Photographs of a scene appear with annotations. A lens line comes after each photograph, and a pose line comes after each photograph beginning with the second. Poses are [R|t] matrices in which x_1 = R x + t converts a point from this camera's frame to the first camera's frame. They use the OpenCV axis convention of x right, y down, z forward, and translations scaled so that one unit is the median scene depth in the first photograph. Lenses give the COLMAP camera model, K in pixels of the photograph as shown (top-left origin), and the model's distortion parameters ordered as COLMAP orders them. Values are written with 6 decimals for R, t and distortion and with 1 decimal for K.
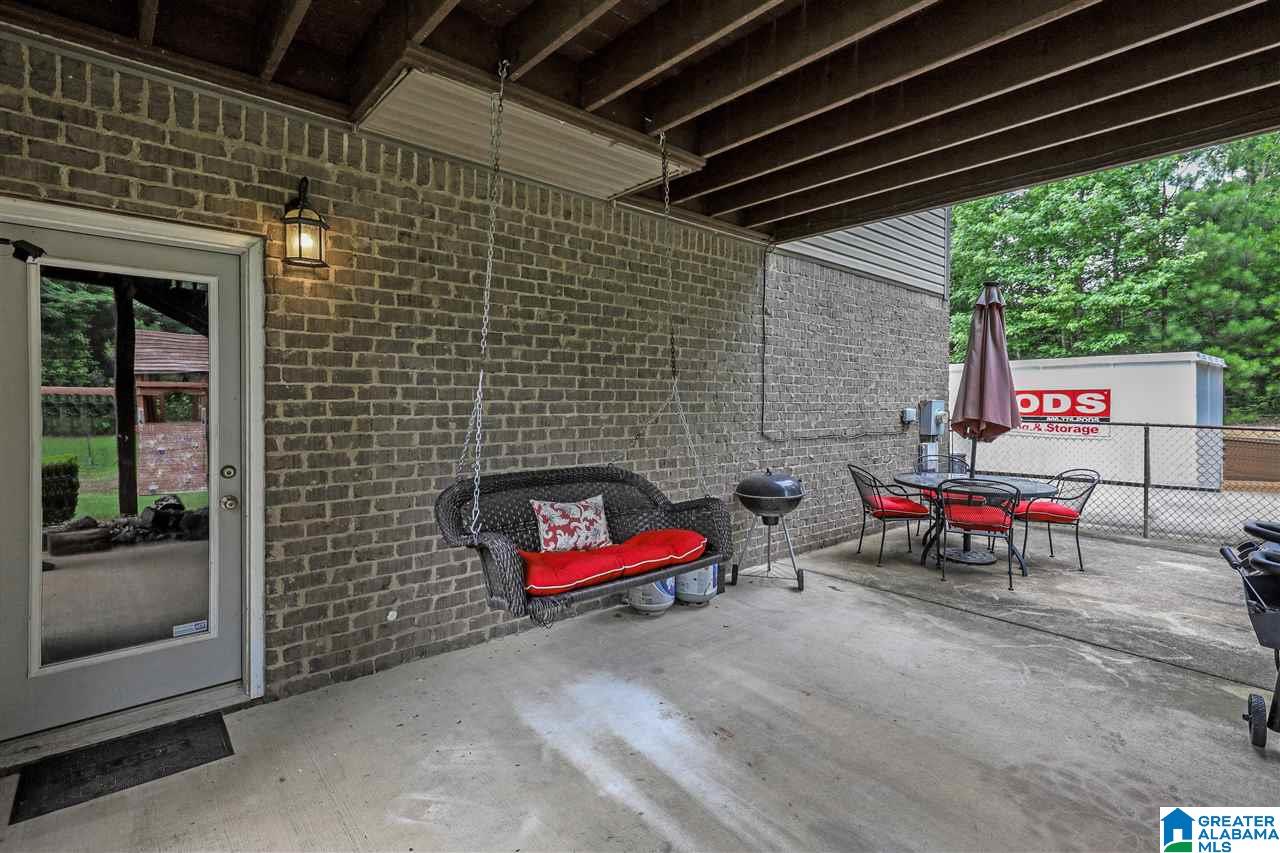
lens RADIAL K [[614.0, 0, 631.9], [0, 614.0, 407.9], [0, 0, 1]] dist [0.006036, 0.000533]
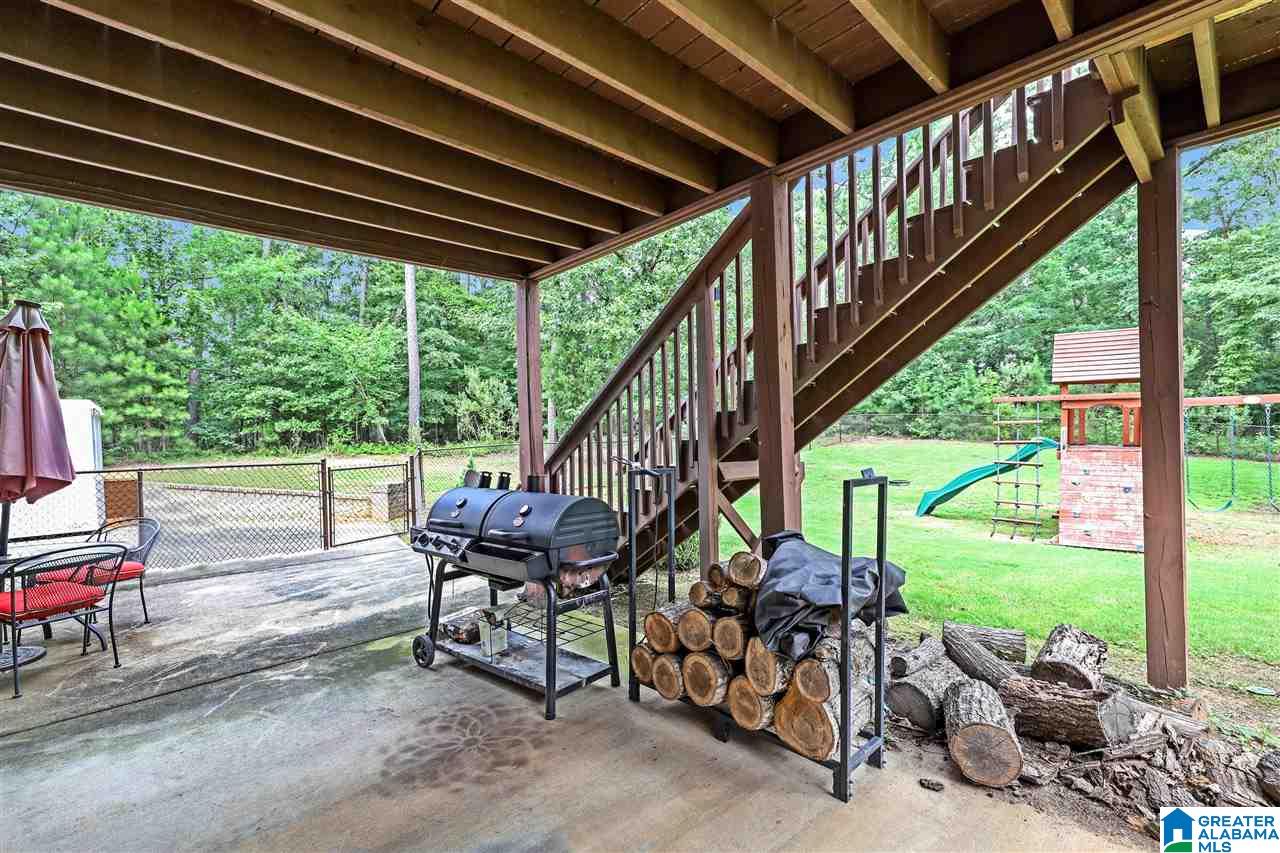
lens RADIAL K [[562.3, 0, 636.0], [0, 562.3, 429.9], [0, 0, 1]] dist [0.019769, -0.001163]
pose [[-0.044175, -0.001838, 0.999022, -0.070771], [0.043967, 0.999026, 0.003782, -0.002730], [-0.998056, 0.044091, -0.044052, 0.095194]]
